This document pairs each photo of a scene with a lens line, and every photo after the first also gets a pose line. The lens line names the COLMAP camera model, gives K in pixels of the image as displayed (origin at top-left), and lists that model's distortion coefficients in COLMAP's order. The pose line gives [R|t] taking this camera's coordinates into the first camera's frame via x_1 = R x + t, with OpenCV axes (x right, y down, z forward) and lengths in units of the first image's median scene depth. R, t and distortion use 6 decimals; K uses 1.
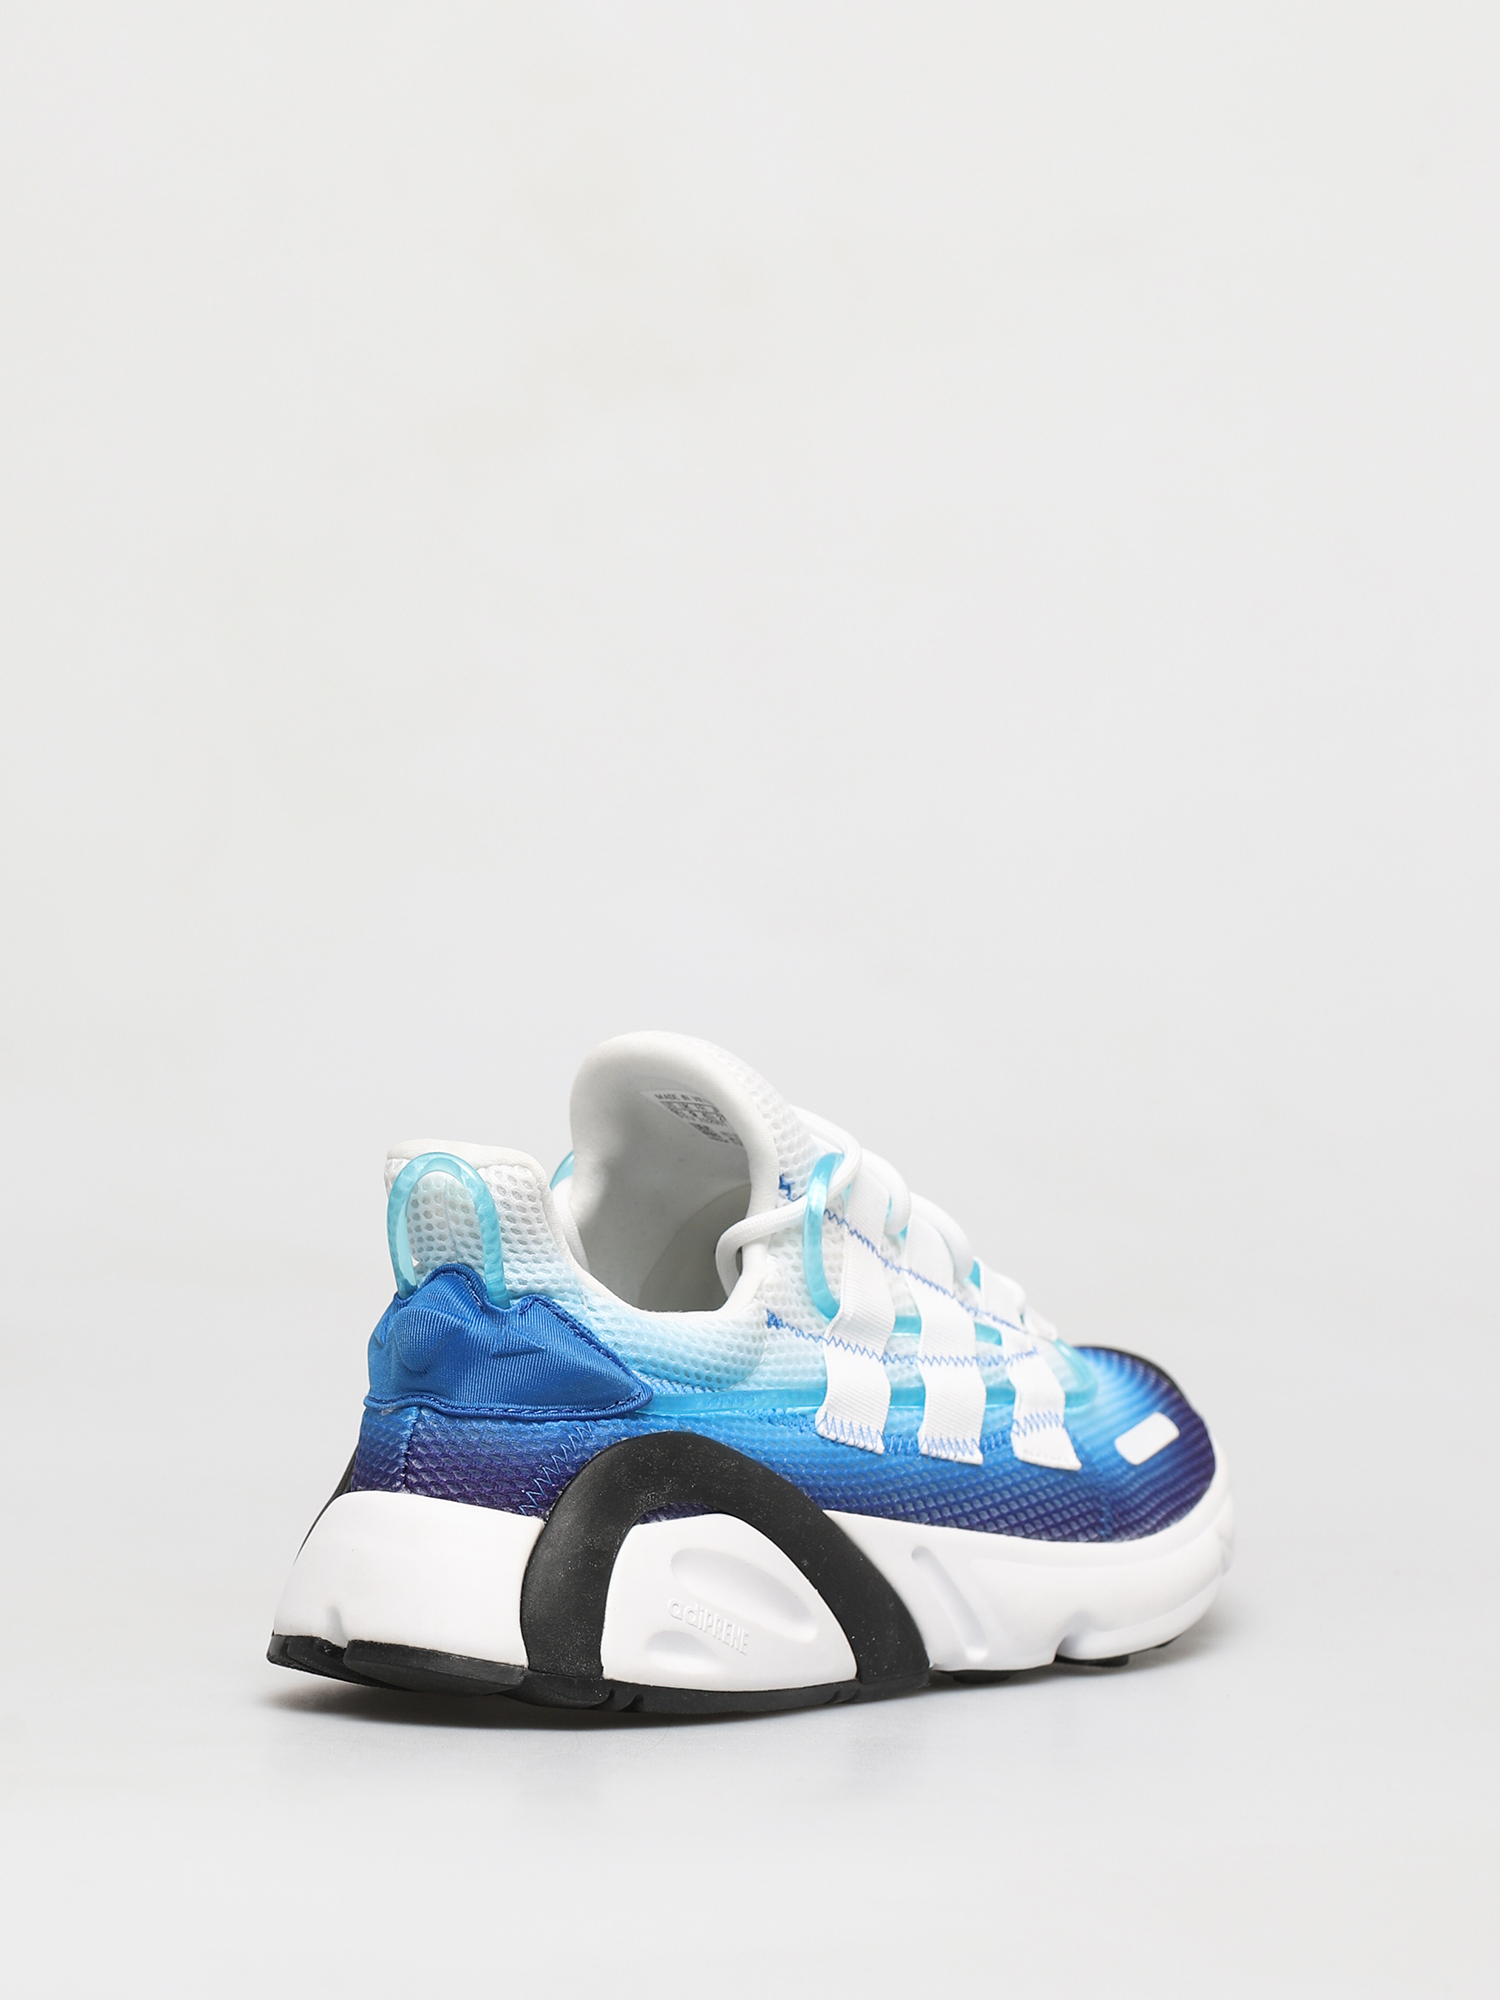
lens RADIAL K [[5625.9, 0, 750.0], [0, 5625.9, 1000.0], [0, 0, 1]] dist [-1.594351, 0.167039]
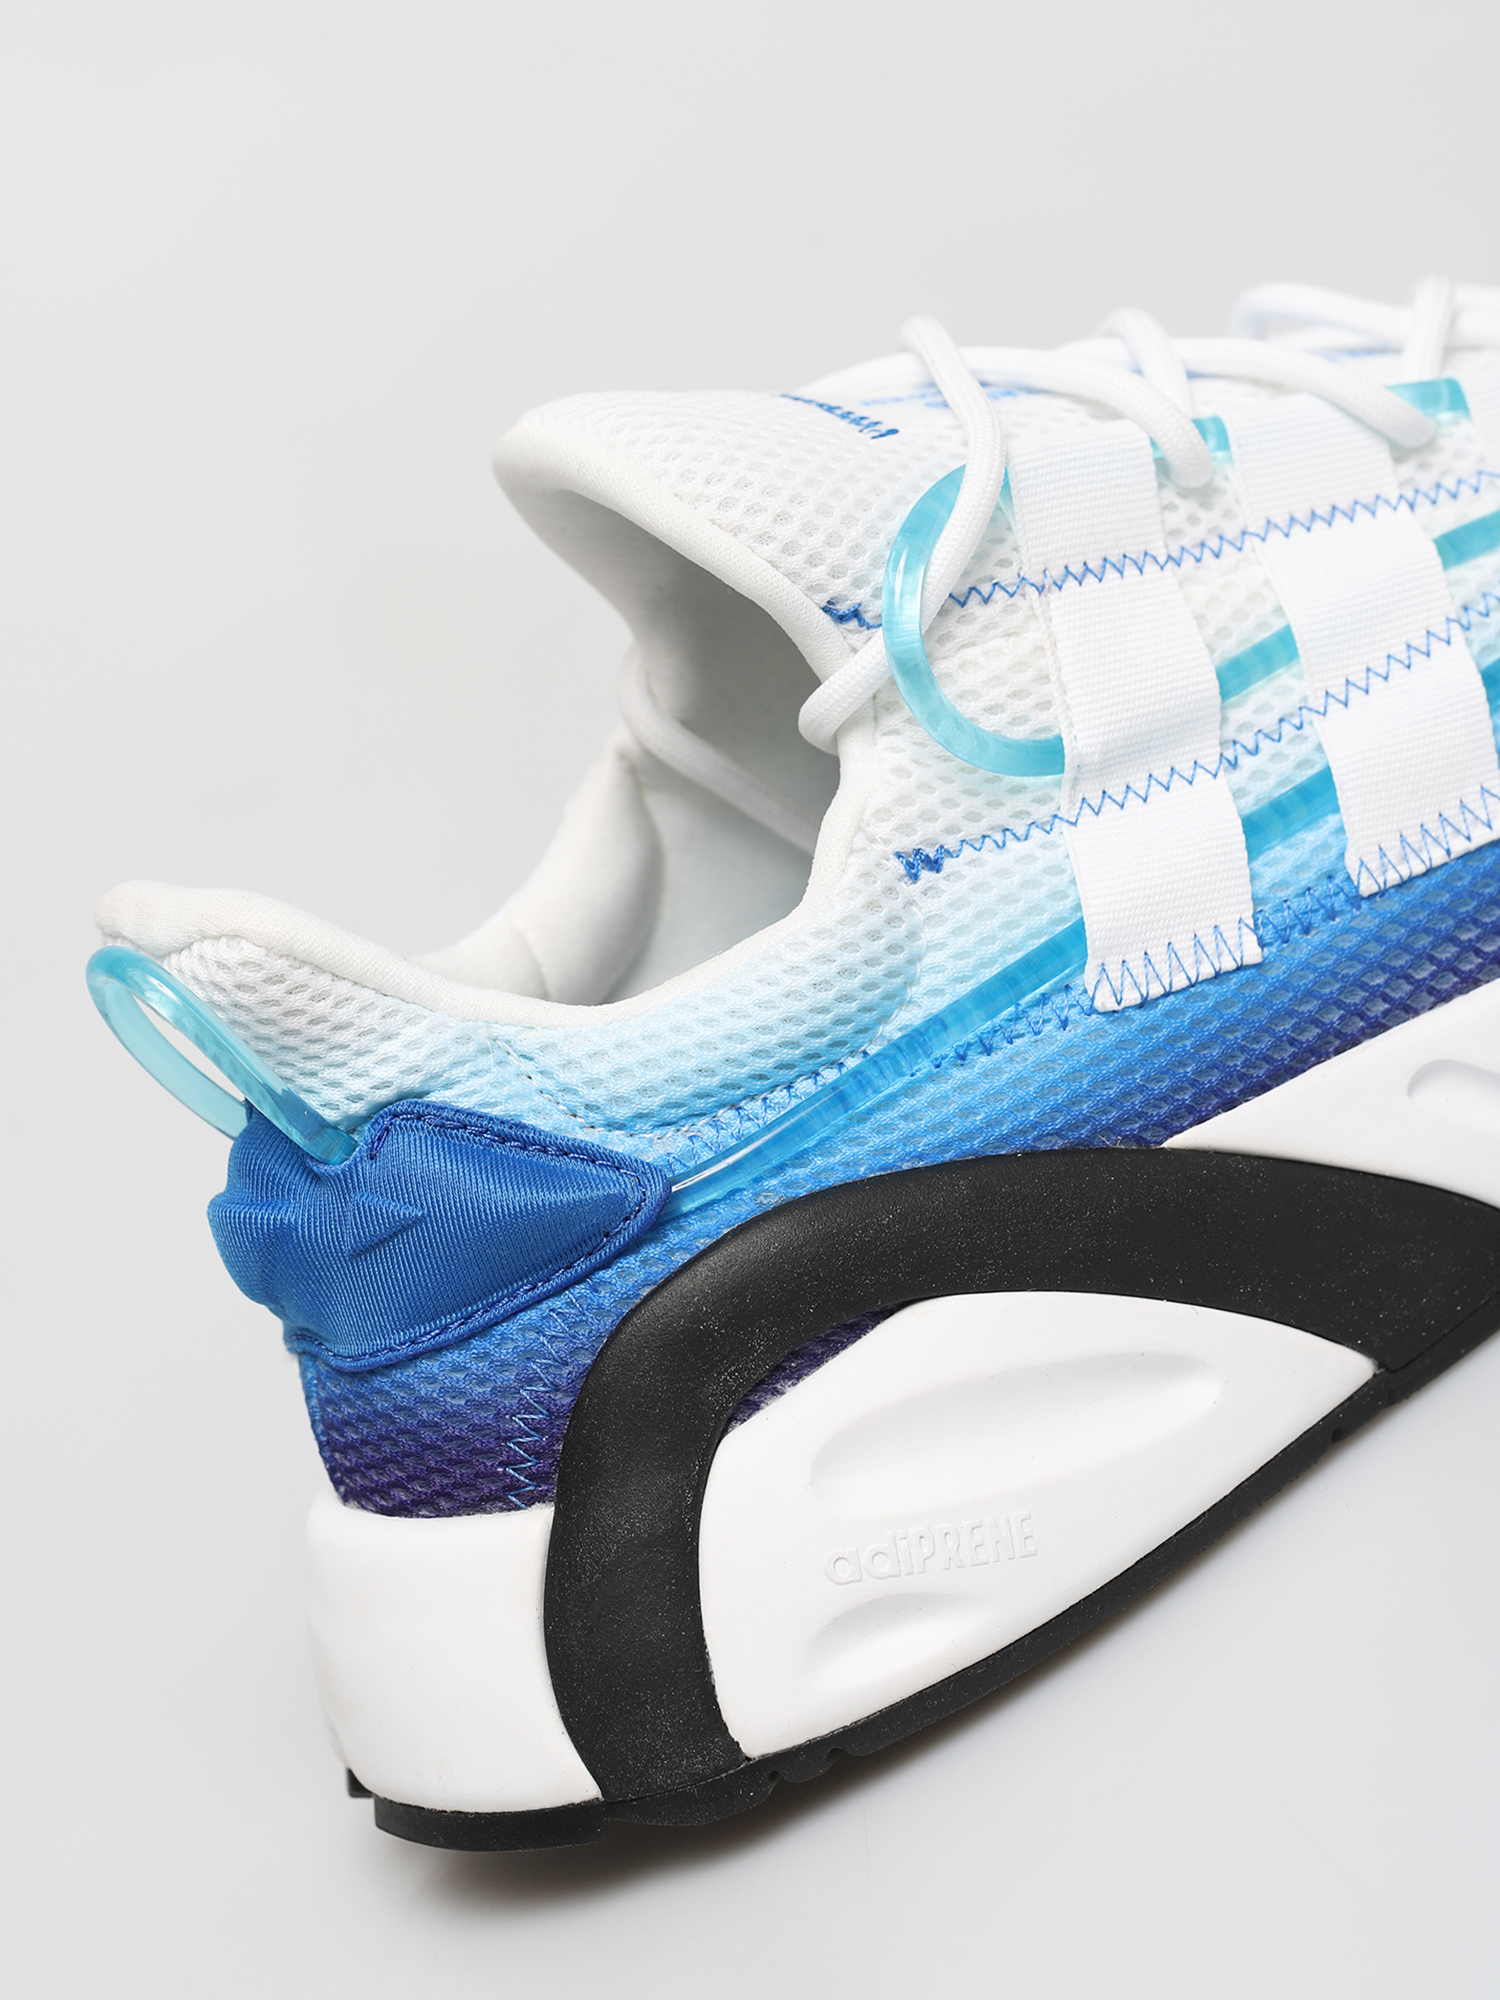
lens RADIAL K [[5625.9, 0, 750.0], [0, 5625.9, 1000.0], [0, 0, 1]] dist [-1.594351, 0.167039]
pose [[0.850826, -0.371658, 0.371438, -0.211275], [0.423205, 0.903686, -0.065183, 0.096276], [-0.311438, 0.212653, 0.926167, 0.509324]]
